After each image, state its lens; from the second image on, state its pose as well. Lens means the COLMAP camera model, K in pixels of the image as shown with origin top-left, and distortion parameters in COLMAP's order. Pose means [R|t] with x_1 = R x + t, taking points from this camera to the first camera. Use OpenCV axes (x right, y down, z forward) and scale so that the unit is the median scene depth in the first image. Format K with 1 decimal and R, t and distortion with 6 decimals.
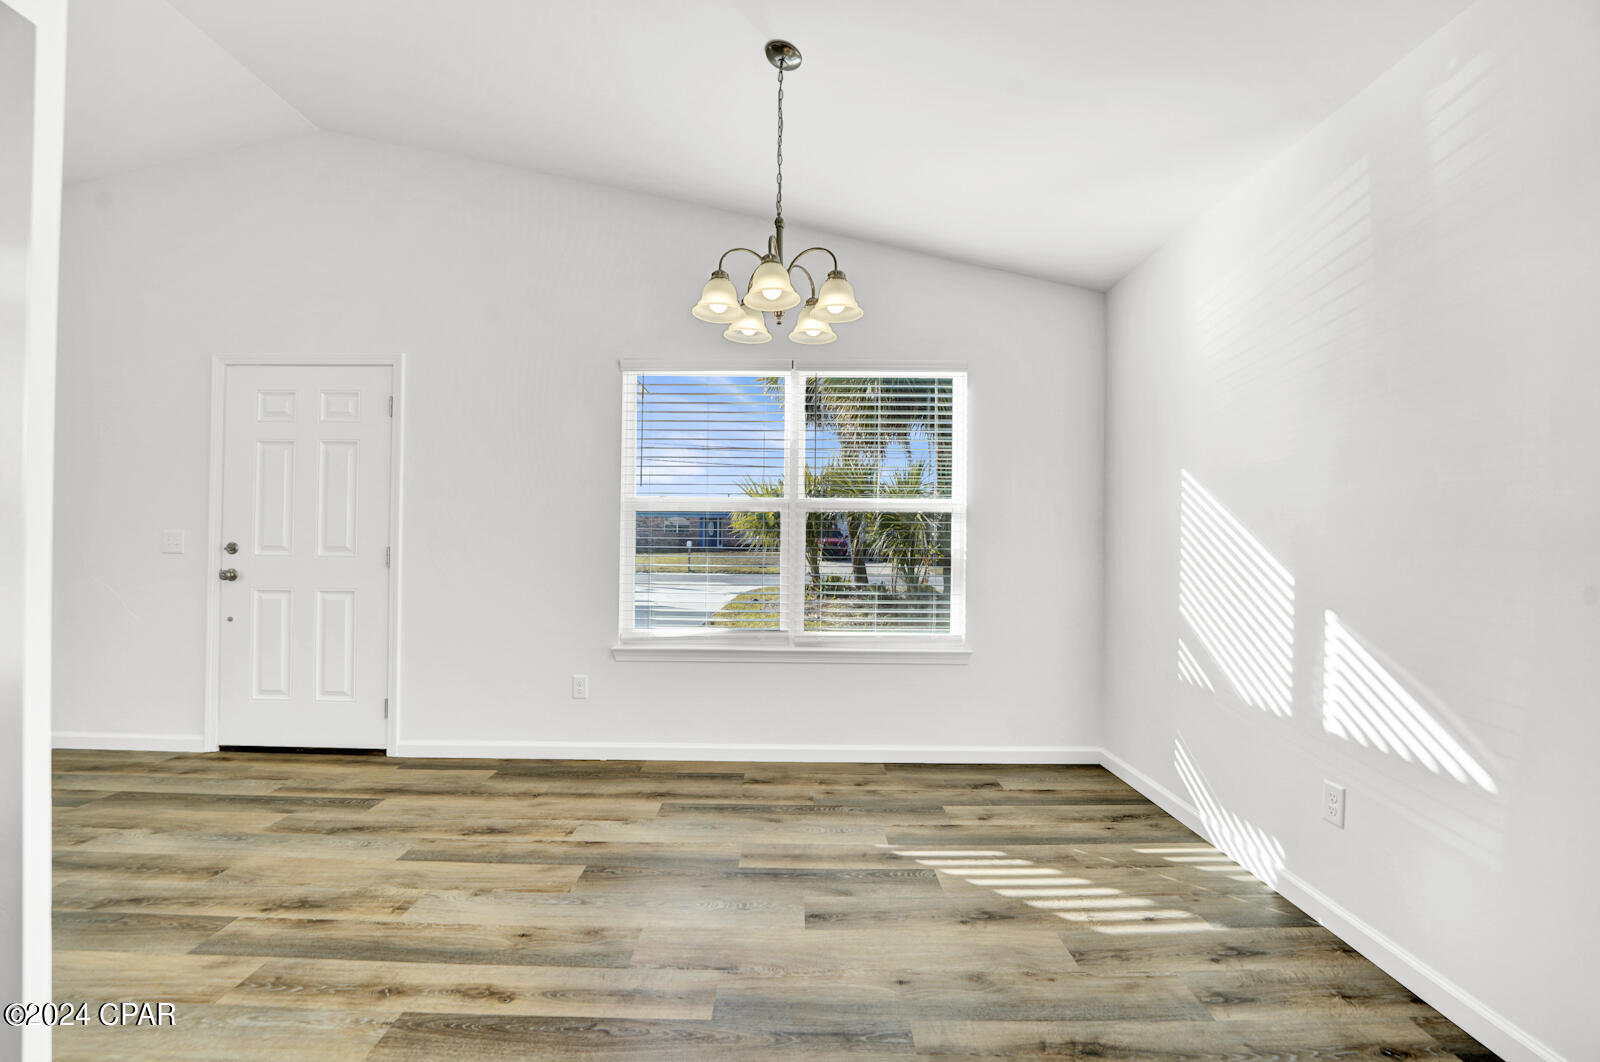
lens RADIAL K [[653.0, 0, 788.7], [0, 653.0, 535.5], [0, 0, 1]] dist [-0.030092, 0.004083]
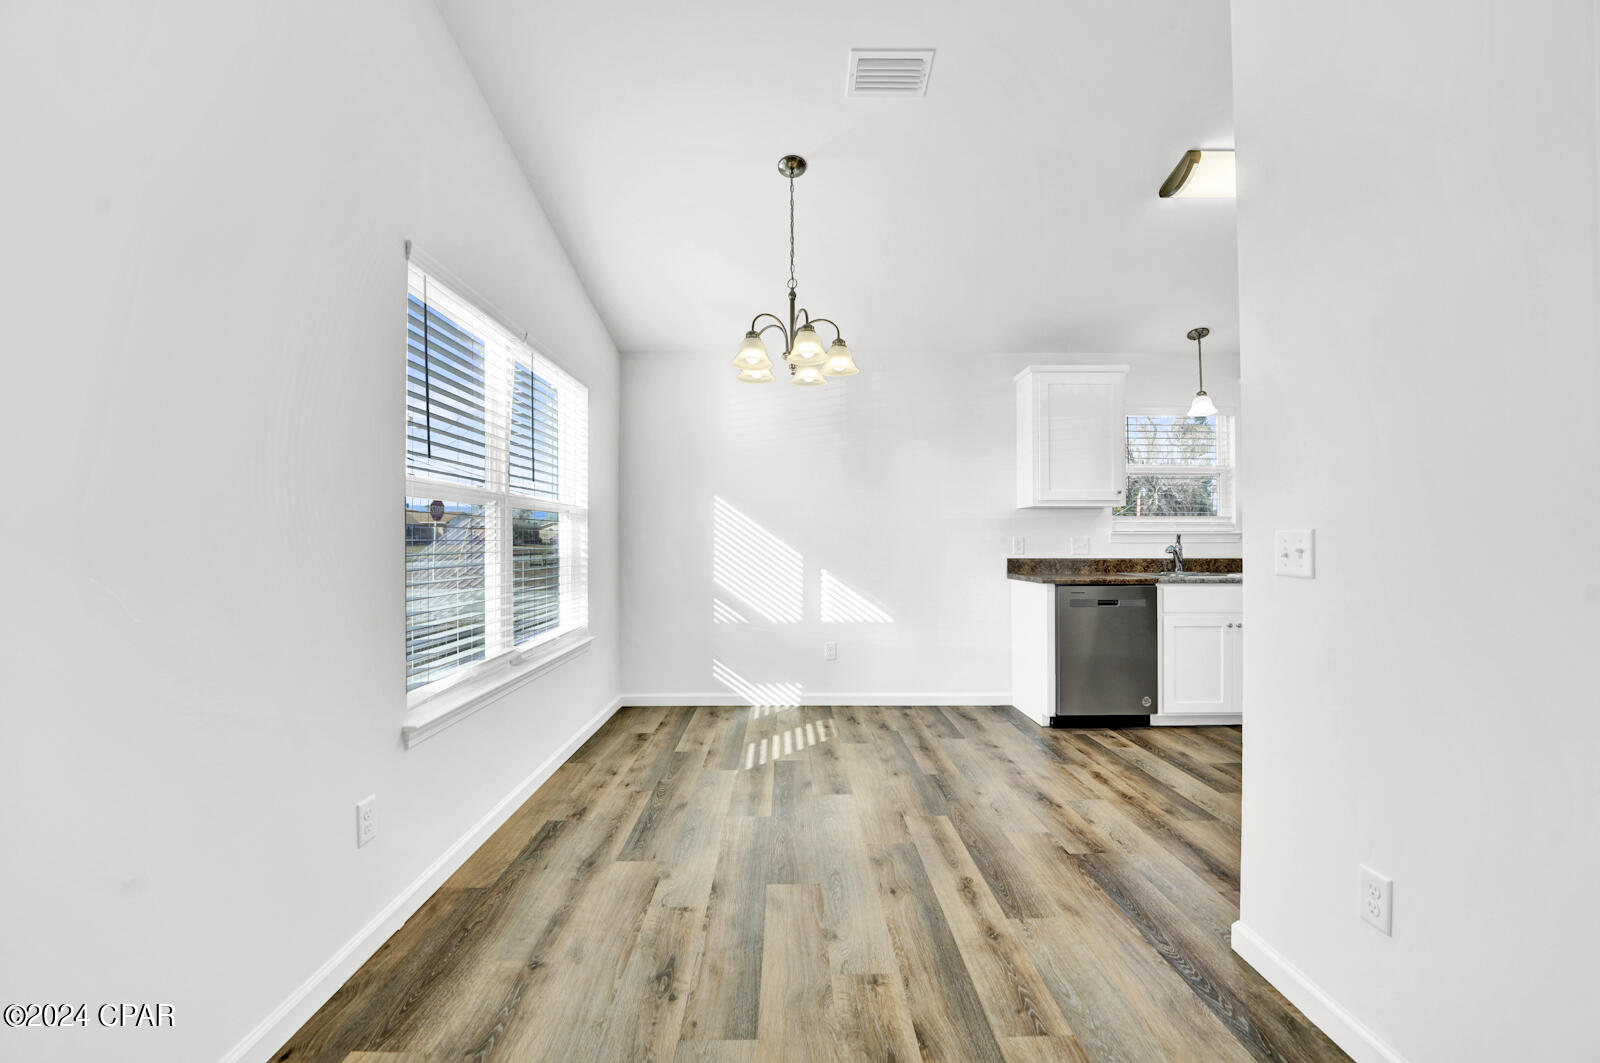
lens RADIAL K [[653.0, 0, 788.7], [0, 653.0, 536.0], [0, 0, 1]] dist [-0.030092, 0.004083]
pose [[-0.007967, -0.004631, 0.999958, -1.316948], [-0.001933, 0.999987, 0.004616, -0.008706], [-0.999966, -0.001896, -0.007976, 1.015790]]
